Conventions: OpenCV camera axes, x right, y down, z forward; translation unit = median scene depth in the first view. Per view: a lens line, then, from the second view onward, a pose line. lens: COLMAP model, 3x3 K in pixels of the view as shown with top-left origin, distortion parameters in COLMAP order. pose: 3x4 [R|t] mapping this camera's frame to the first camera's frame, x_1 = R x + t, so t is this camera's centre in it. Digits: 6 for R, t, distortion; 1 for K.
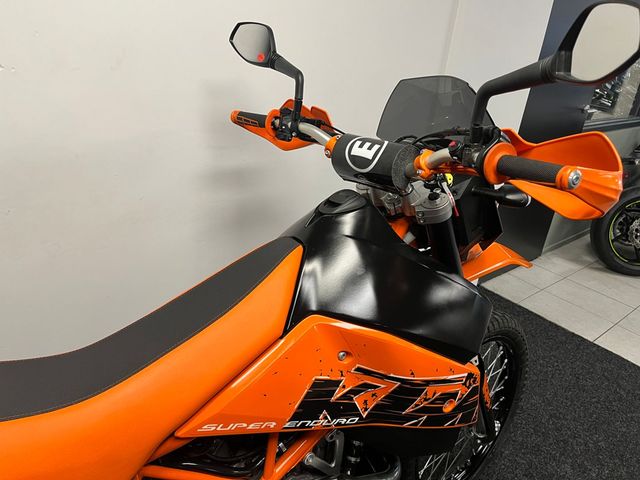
lens RADIAL K [[490.2, 0, 320.0], [0, 490.2, 240.0], [0, 0, 1]] dist [0.077609, -0.089580]
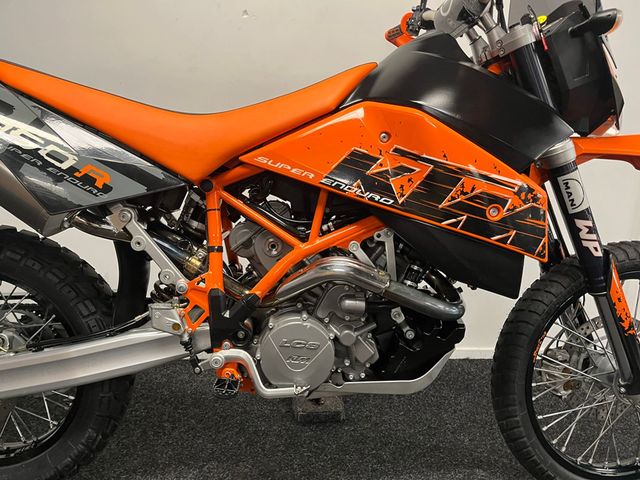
lens RADIAL K [[490.2, 0, 320.0], [0, 490.2, 240.0], [0, 0, 1]] dist [0.077609, -0.089580]
pose [[0.827780, 0.073541, -0.556212, 0.550245], [-0.214305, 0.957646, -0.192320, 0.684452], [0.518511, 0.278397, 0.808481, 0.072824]]
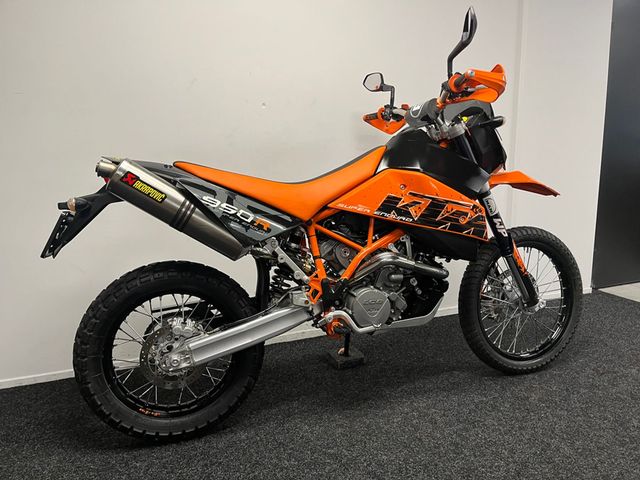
lens RADIAL K [[490.2, 0, 320.0], [0, 490.2, 240.0], [0, 0, 1]] dist [0.077609, -0.089580]
pose [[0.937110, -0.052901, -0.345002, 0.423904], [-0.040368, 0.965387, -0.257678, 0.993793], [0.346692, 0.255399, 0.902539, -0.979614]]
